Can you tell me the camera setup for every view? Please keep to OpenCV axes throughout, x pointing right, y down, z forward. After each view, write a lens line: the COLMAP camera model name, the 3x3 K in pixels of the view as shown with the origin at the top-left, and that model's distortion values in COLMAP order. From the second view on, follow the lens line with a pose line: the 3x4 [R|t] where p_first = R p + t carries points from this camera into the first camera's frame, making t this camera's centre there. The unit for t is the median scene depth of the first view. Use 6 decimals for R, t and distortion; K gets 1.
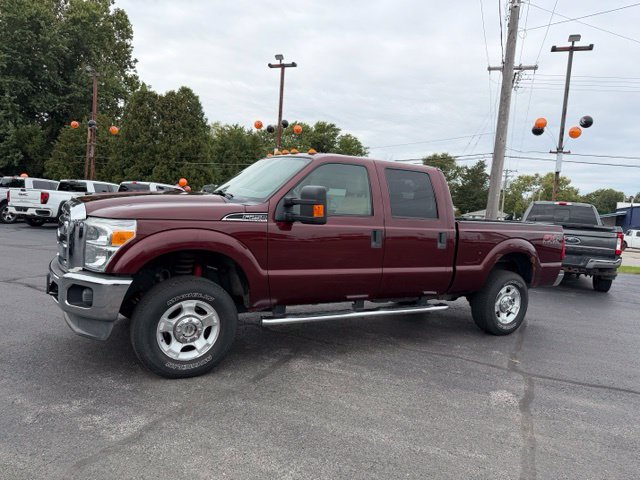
lens RADIAL K [[451.4, 0, 324.9], [0, 451.4, 254.1], [0, 0, 1]] dist [0.042432, -0.052601]
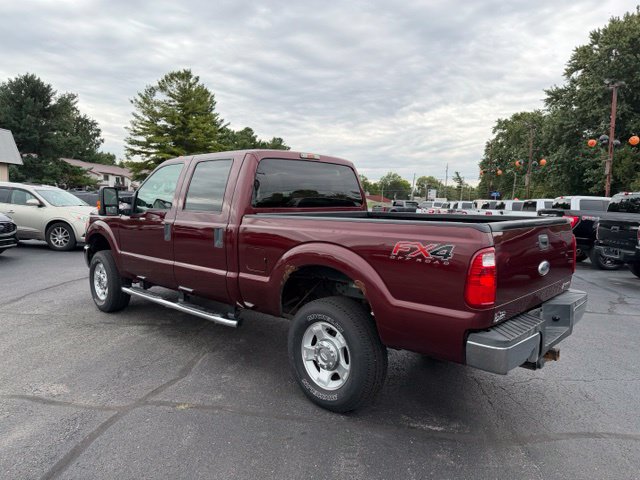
lens RADIAL K [[451.4, 0, 318.3], [0, 451.4, 246.8], [0, 0, 1]] dist [0.042432, -0.052601]
pose [[0.271099, 0.029250, -0.962107, 0.349300], [-0.101206, 0.994864, 0.001728, -0.010291], [0.957216, 0.096902, 0.272667, 0.299683]]
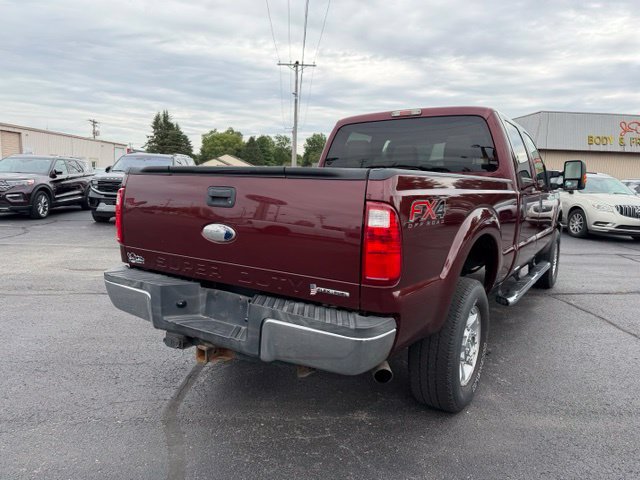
lens RADIAL K [[451.4, 0, 321.8], [0, 451.4, 243.2], [0, 0, 1]] dist [0.042432, -0.052601]
pose [[-0.900355, -0.042441, -0.433082, 0.215753], [-0.142033, 0.969388, 0.200282, -0.041065], [0.411324, 0.241837, -0.878822, 0.593324]]
